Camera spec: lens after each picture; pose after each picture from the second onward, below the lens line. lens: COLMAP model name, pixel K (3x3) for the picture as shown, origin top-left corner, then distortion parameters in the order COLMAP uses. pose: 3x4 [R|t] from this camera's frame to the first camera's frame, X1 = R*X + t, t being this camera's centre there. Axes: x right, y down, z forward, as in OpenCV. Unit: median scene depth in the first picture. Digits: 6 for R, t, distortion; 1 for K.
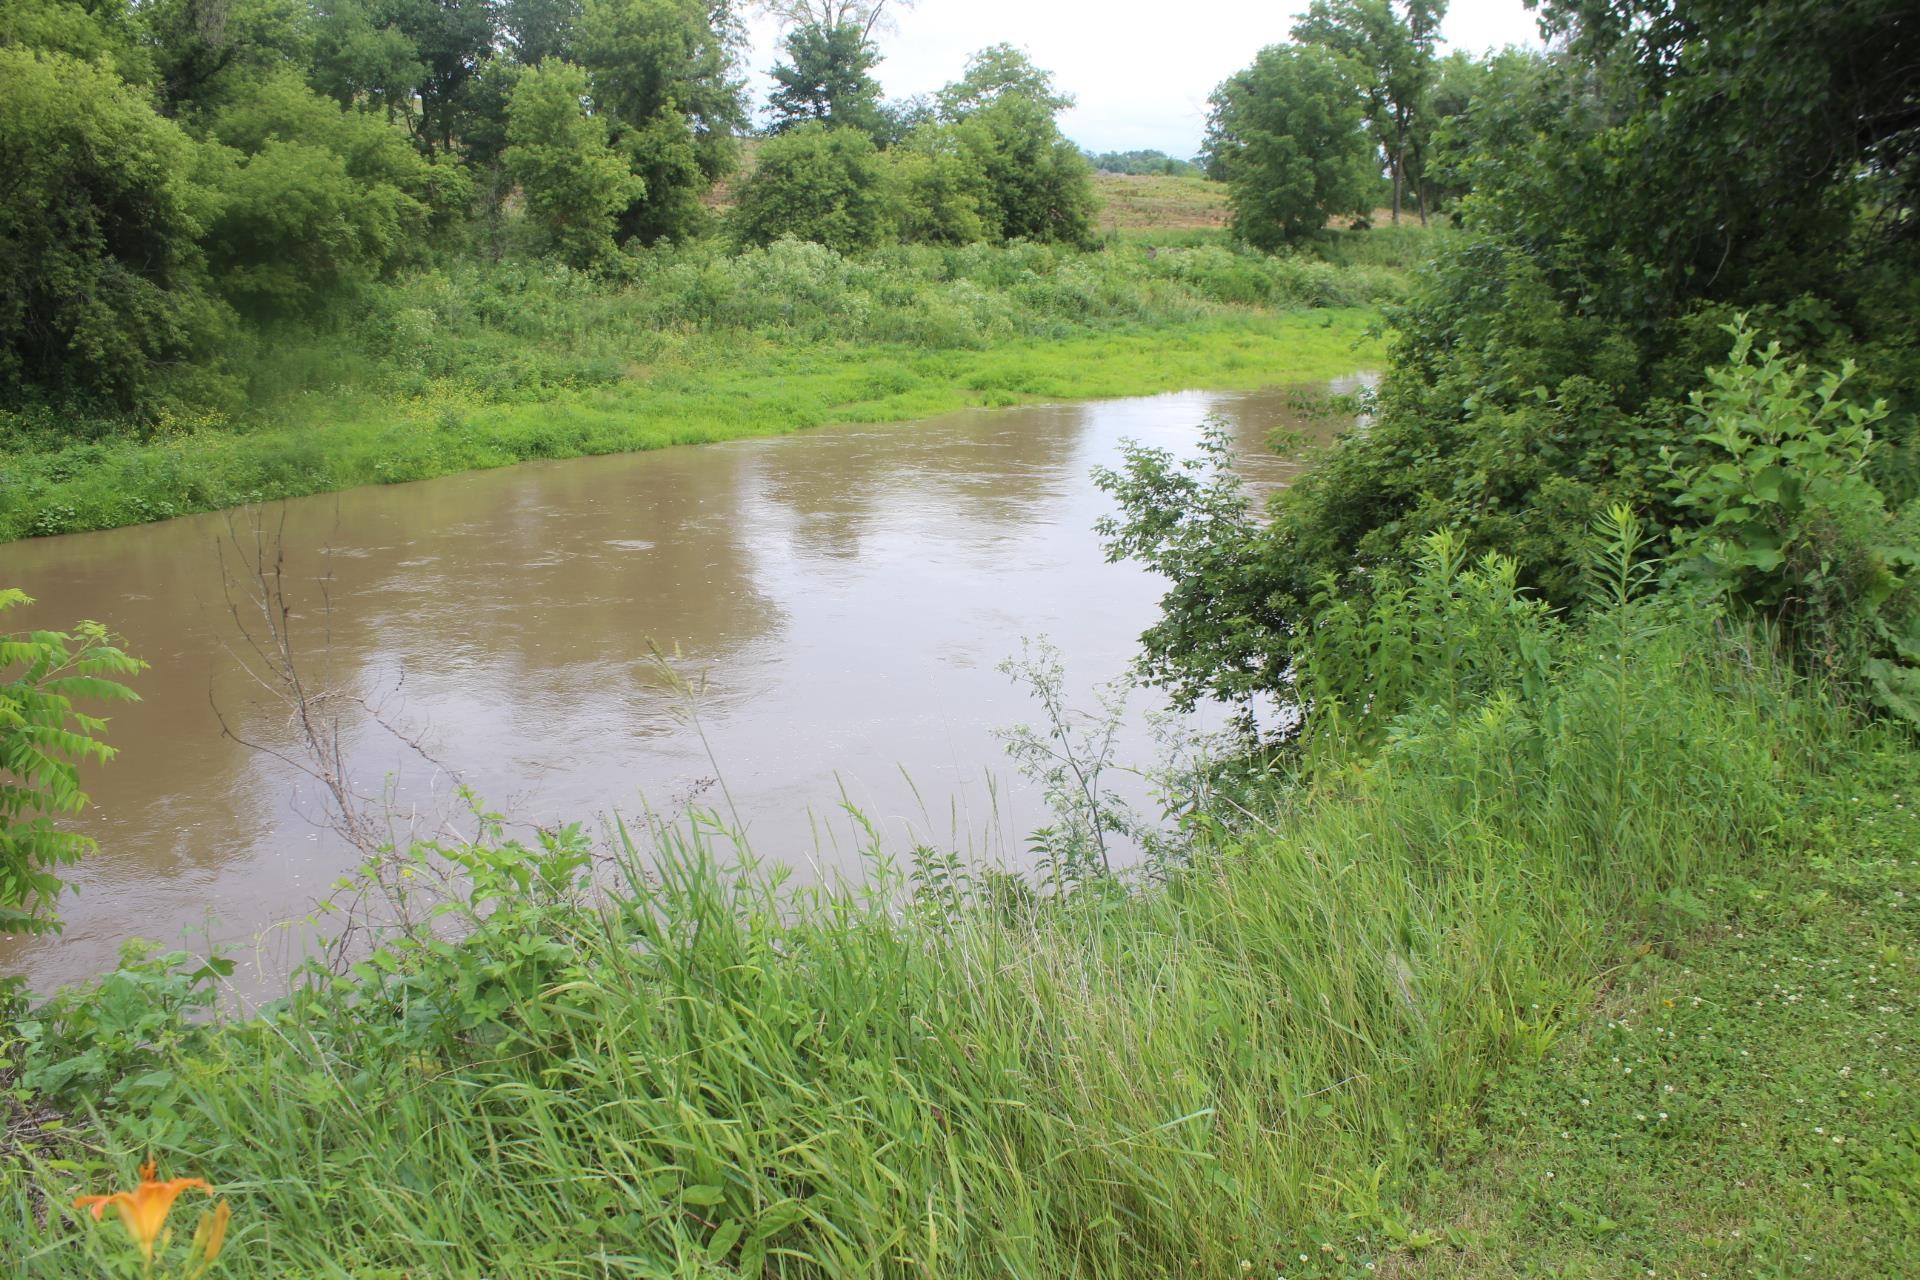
lens RADIAL K [[1597.5, 0, 953.0], [0, 1597.5, 642.2], [0, 0, 1]] dist [-0.180287, 0.167419]
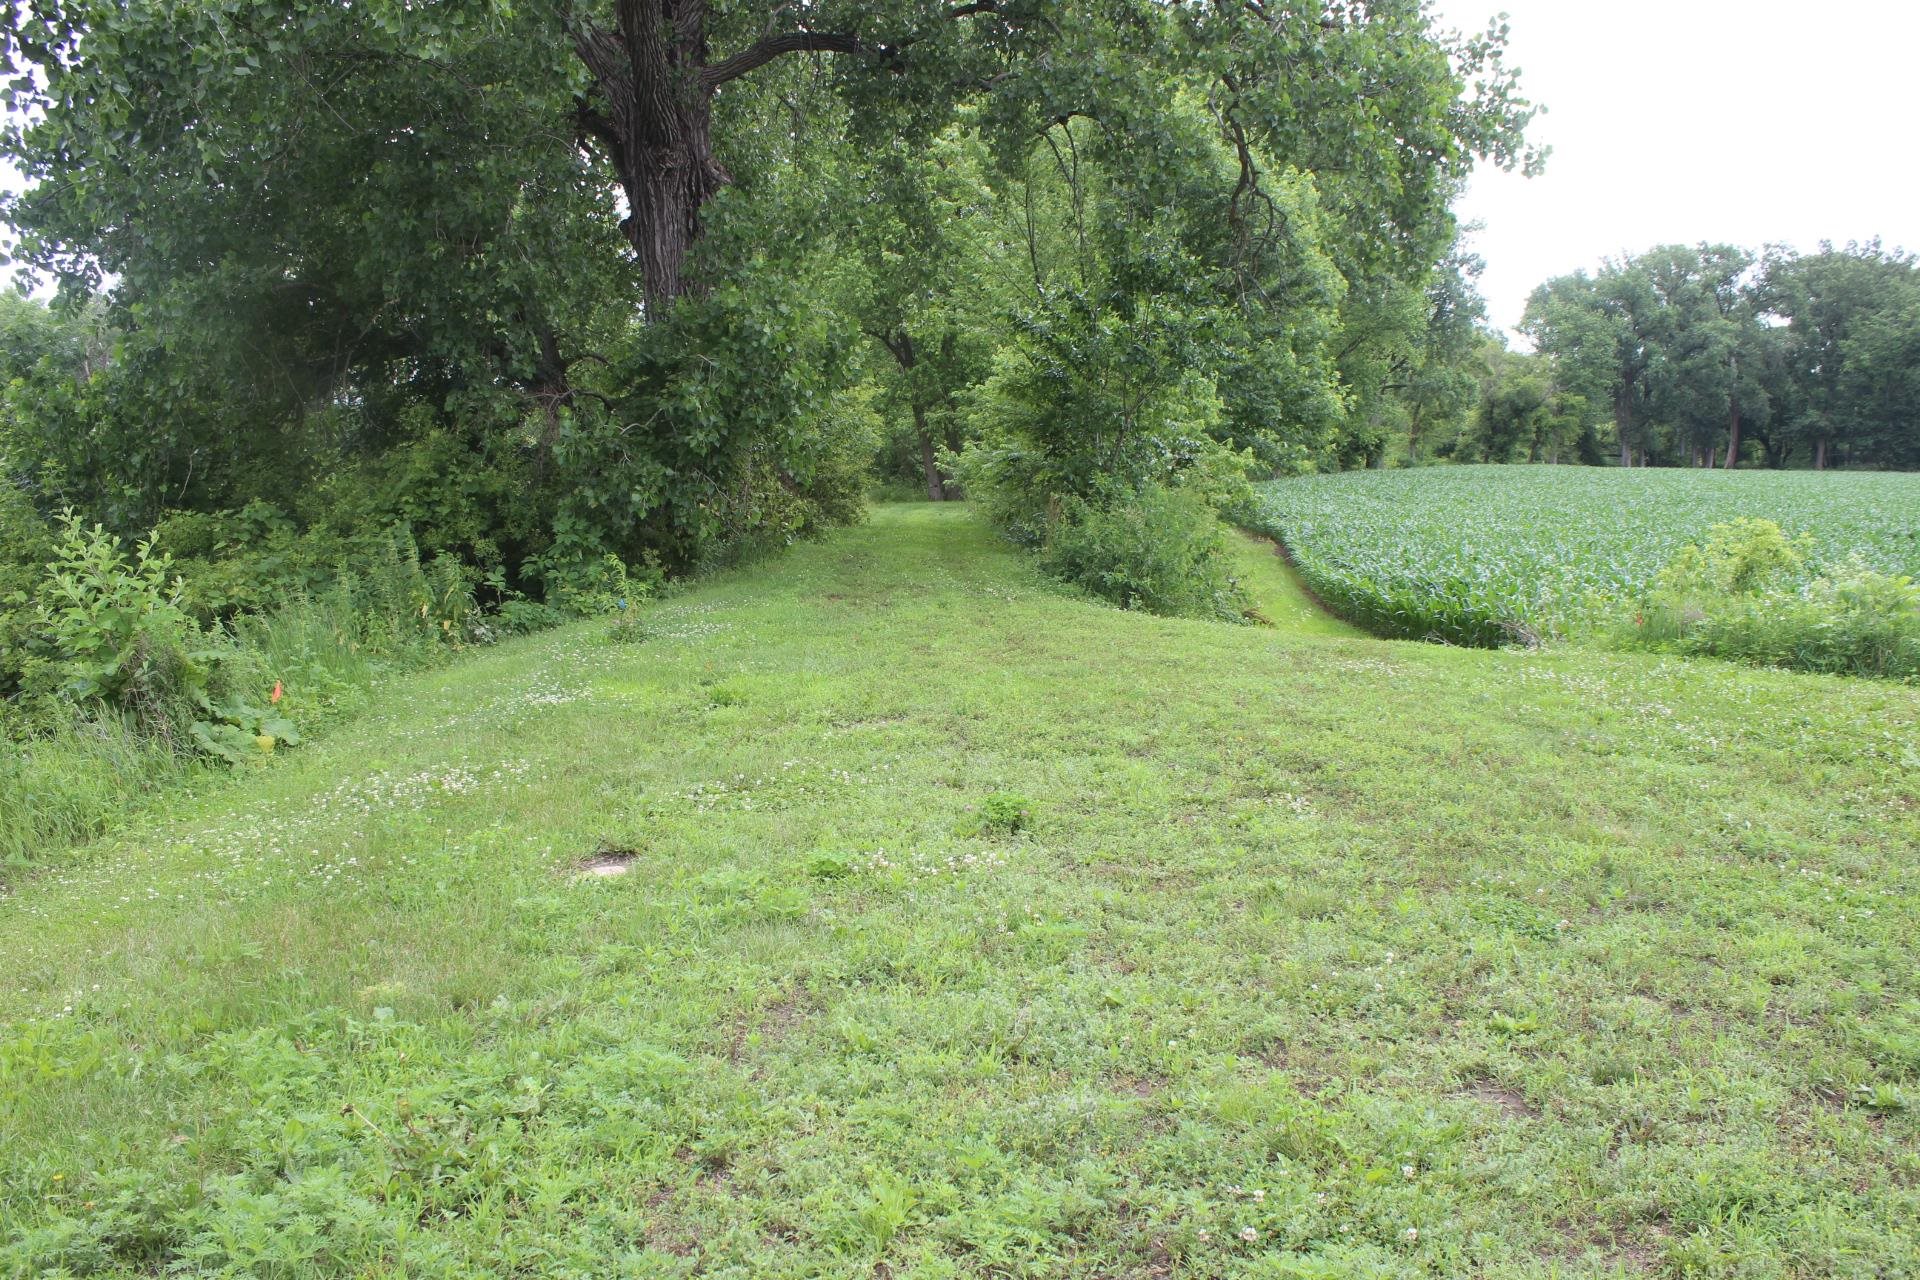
lens RADIAL K [[1597.5, 0, 953.0], [0, 1597.5, 642.2], [0, 0, 1]] dist [-0.180287, 0.167419]
pose [[0.670086, -0.116169, 0.733137, -0.002577], [0.219888, 0.974412, -0.046577, 0.072016], [-0.708967, 0.192419, 0.678484, -0.246608]]
